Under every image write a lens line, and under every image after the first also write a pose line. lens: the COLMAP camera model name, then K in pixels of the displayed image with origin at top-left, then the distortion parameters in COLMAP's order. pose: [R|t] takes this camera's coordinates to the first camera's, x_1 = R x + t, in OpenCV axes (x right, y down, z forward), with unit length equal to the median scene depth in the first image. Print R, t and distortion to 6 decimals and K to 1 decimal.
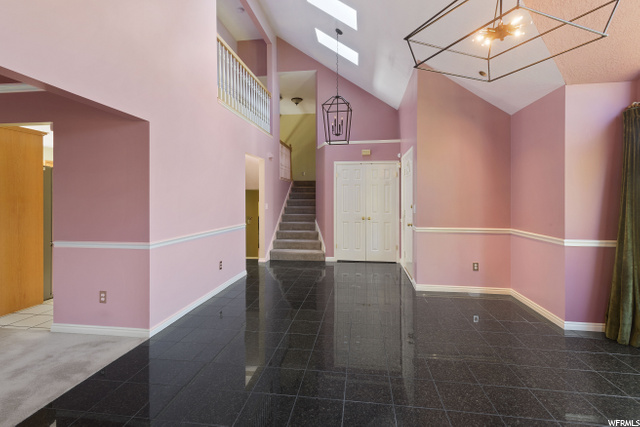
lens RADIAL K [[313.7, 0, 322.7], [0, 313.7, 197.7], [0, 0, 1]] dist [-0.000235, 0.000140]
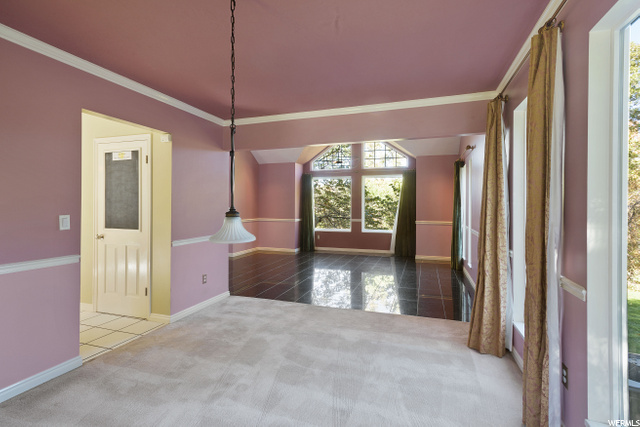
lens RADIAL K [[300.0, 0, 321.1], [0, 300.0, 206.5], [0, 0, 1]] dist [0.002049, 0.000325]
pose [[0.205662, -0.007261, 0.978596, -1.642132], [0.000585, 0.999973, 0.007297, 0.004126], [-0.978623, -0.000928, 0.205661, 0.238975]]
